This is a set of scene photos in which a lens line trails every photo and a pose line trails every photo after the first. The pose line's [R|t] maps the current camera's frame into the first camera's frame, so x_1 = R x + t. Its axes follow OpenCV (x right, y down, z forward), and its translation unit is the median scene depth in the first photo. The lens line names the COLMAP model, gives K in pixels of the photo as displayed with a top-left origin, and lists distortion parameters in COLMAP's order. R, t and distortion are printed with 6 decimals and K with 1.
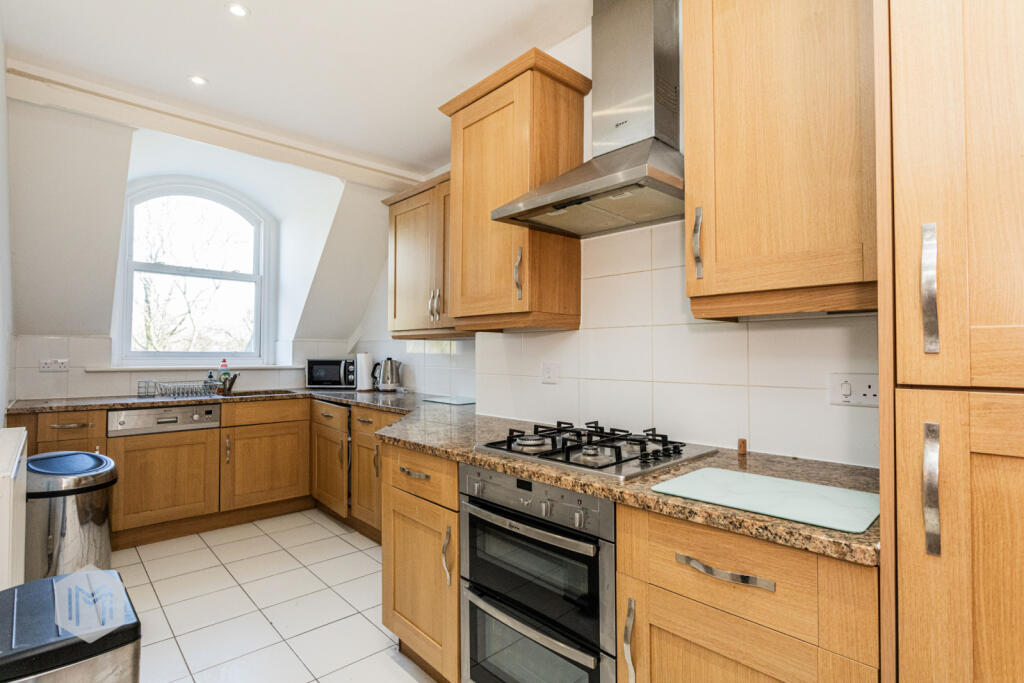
lens RADIAL K [[496.9, 0, 505.9], [0, 496.9, 341.2], [0, 0, 1]] dist [-0.003377, 0.001252]
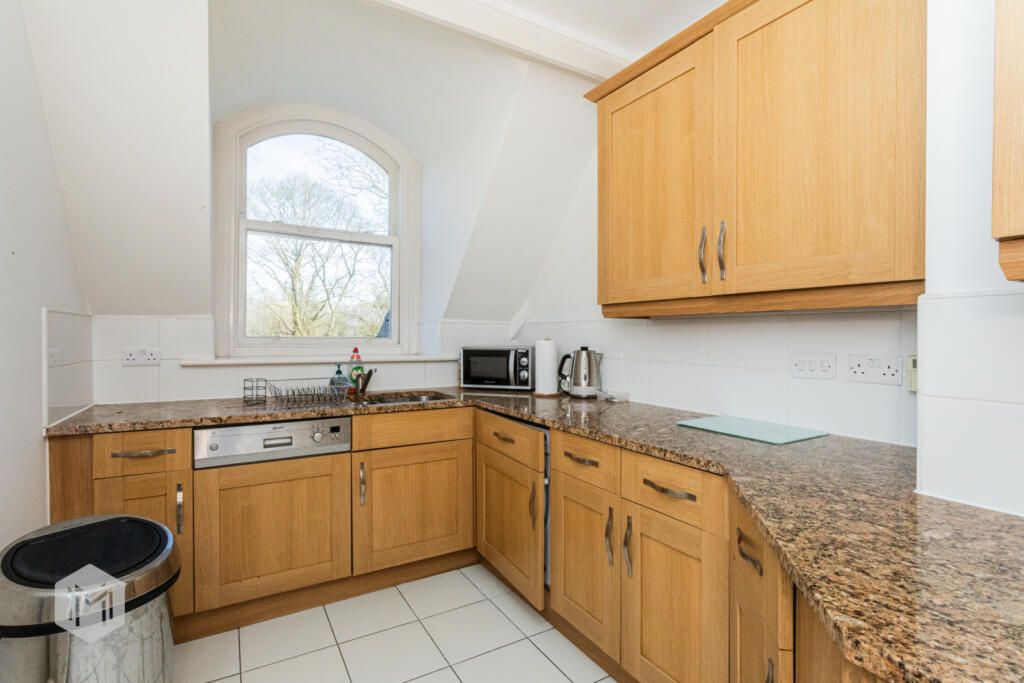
lens RADIAL K [[496.9, 0, 512.7], [0, 496.9, 340.5], [0, 0, 1]] dist [-0.003377, 0.001252]
pose [[0.977167, 0.001989, -0.212465, -0.204277], [0.004669, 0.999514, 0.030830, 0.004870], [0.212423, -0.031118, 0.976682, 0.366431]]
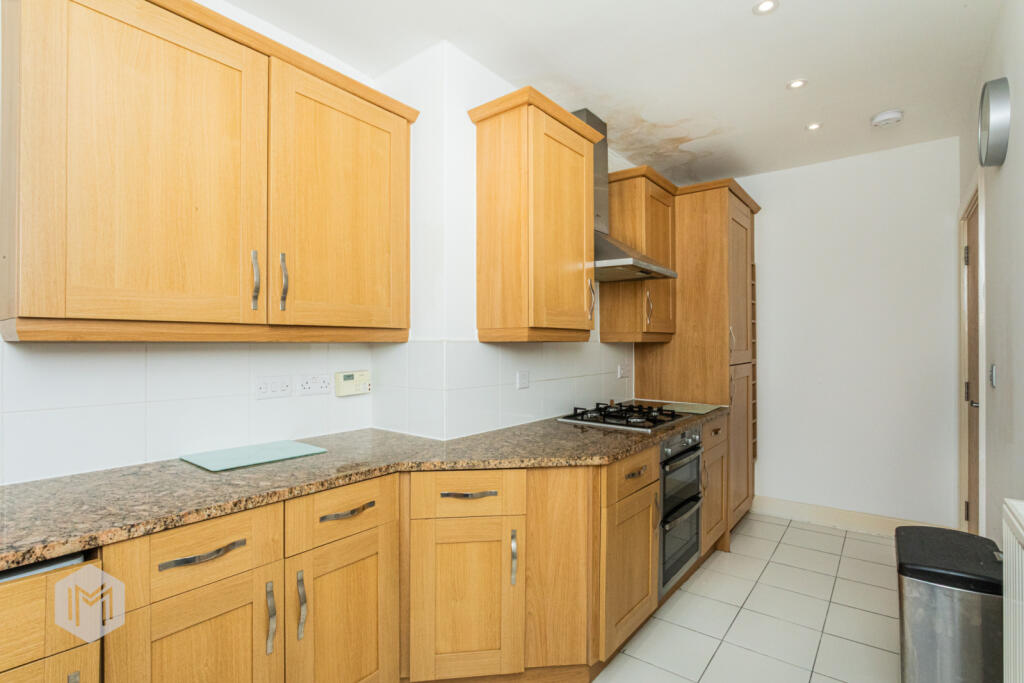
lens RADIAL K [[496.9, 0, 508.0], [0, 496.9, 342.1], [0, 0, 1]] dist [-0.003377, 0.001252]
pose [[-0.158216, 0.004517, 0.987394, -0.714684], [-0.021232, 0.999743, -0.007975, -0.009087], [-0.987176, -0.022226, -0.158080, 0.808911]]
